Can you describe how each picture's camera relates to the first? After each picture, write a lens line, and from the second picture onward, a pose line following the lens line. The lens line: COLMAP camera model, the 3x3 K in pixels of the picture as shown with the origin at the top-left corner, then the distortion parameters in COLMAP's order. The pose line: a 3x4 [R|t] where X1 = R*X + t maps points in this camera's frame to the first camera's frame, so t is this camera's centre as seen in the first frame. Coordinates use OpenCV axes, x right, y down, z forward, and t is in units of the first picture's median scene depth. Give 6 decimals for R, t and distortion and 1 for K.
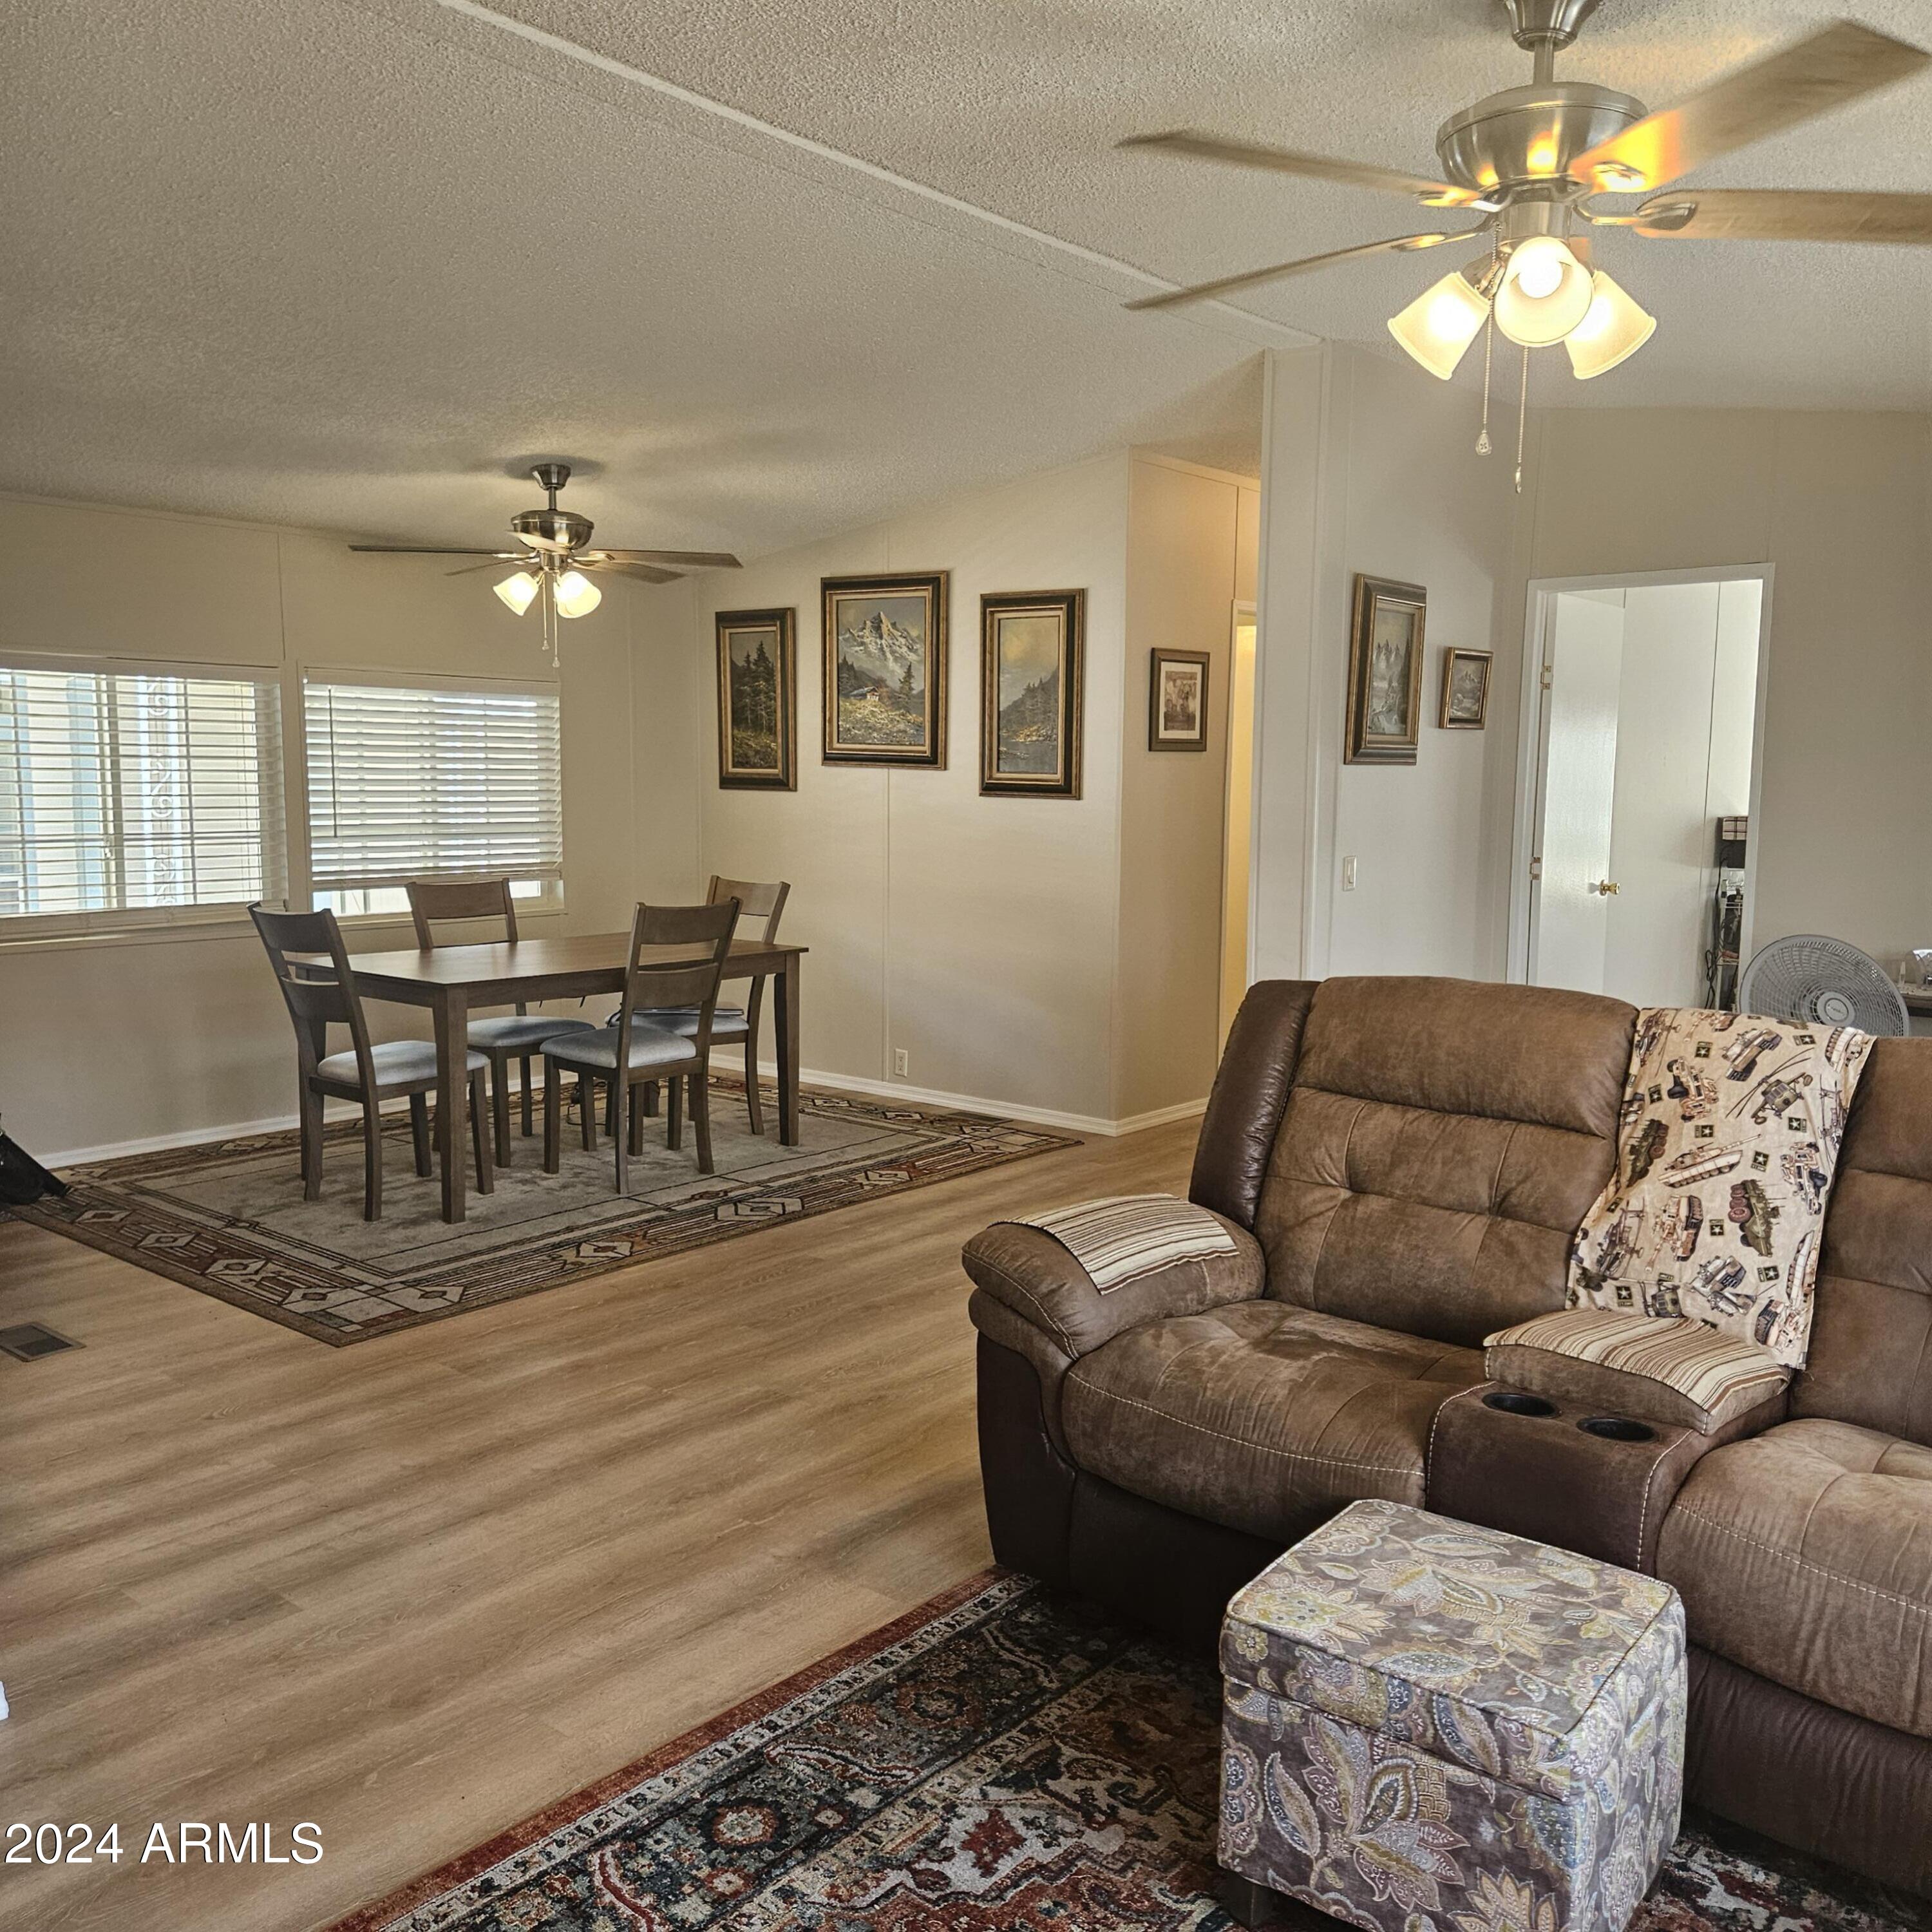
lens RADIAL K [[1723.5, 0, 979.1], [0, 1723.5, 974.0], [0, 0, 1]] dist [0.086839, -0.057002]
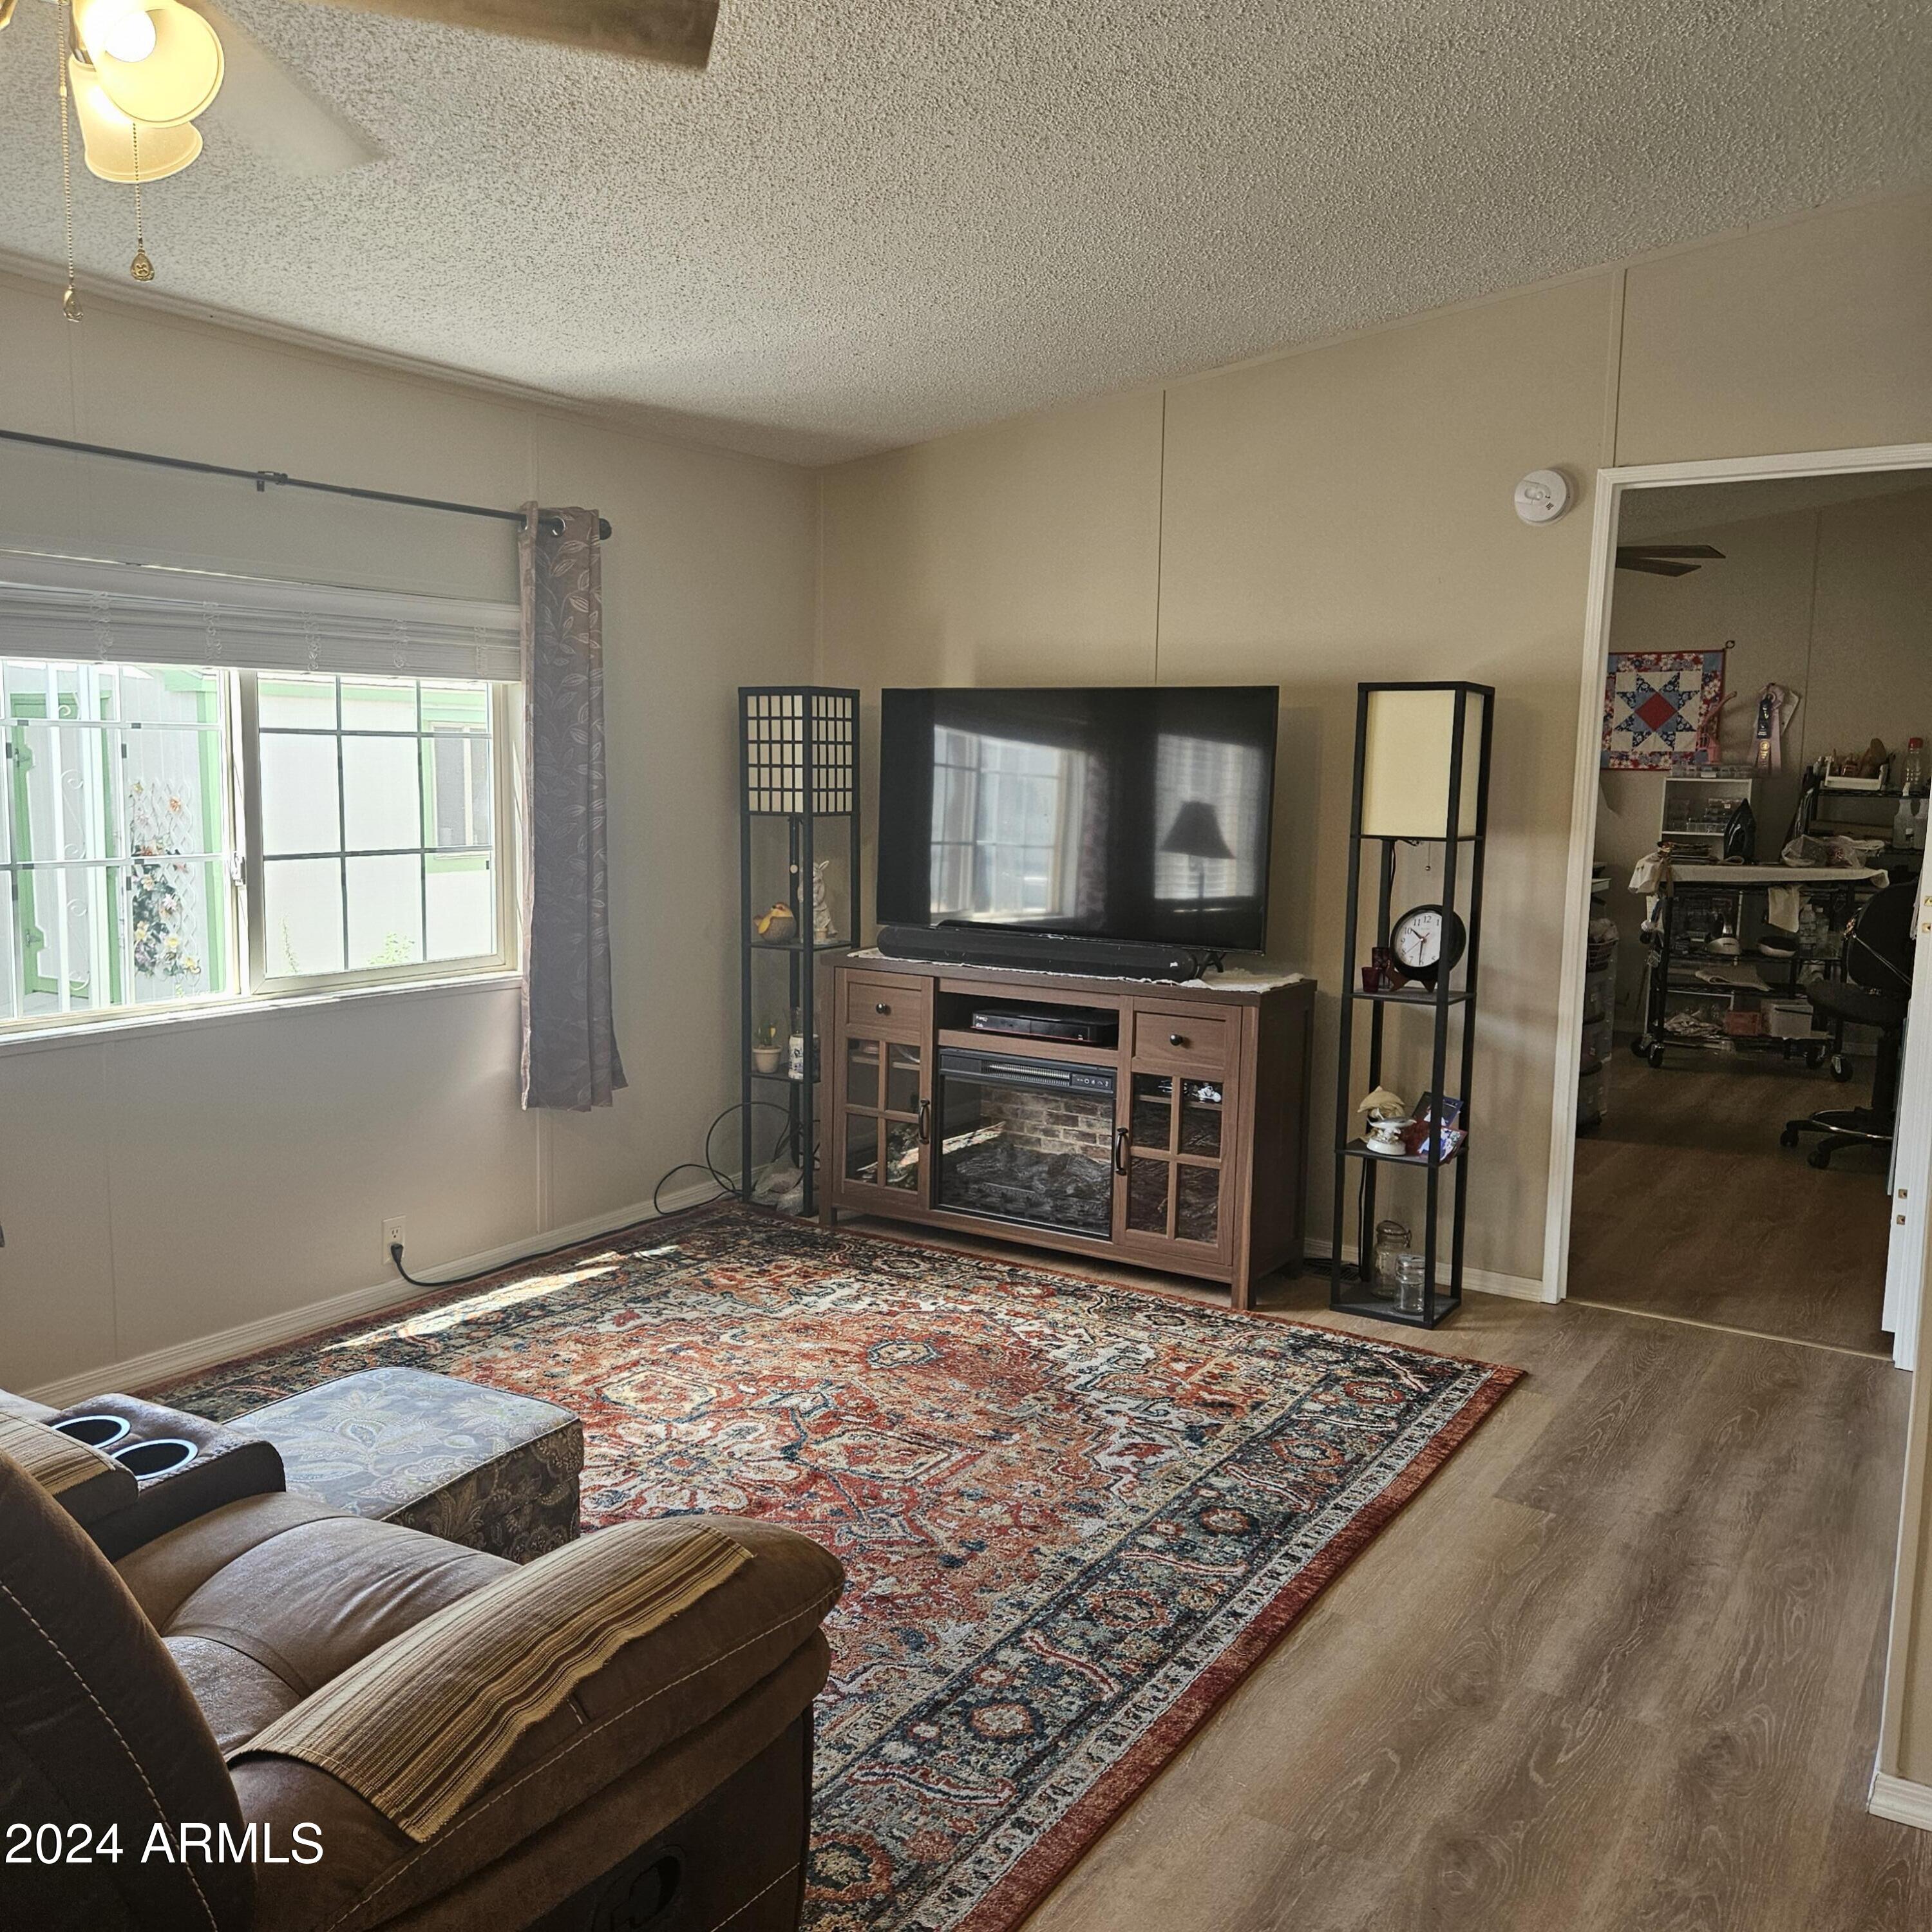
lens RADIAL K [[1723.5, 0, 964.2], [0, 1723.5, 961.8], [0, 0, 1]] dist [0.086839, -0.057002]
pose [[-0.990463, -0.015317, -0.136925, 0.042075], [-0.048647, 0.968672, 0.243533, -0.220031], [0.128906, 0.247872, -0.960179, 1.870720]]
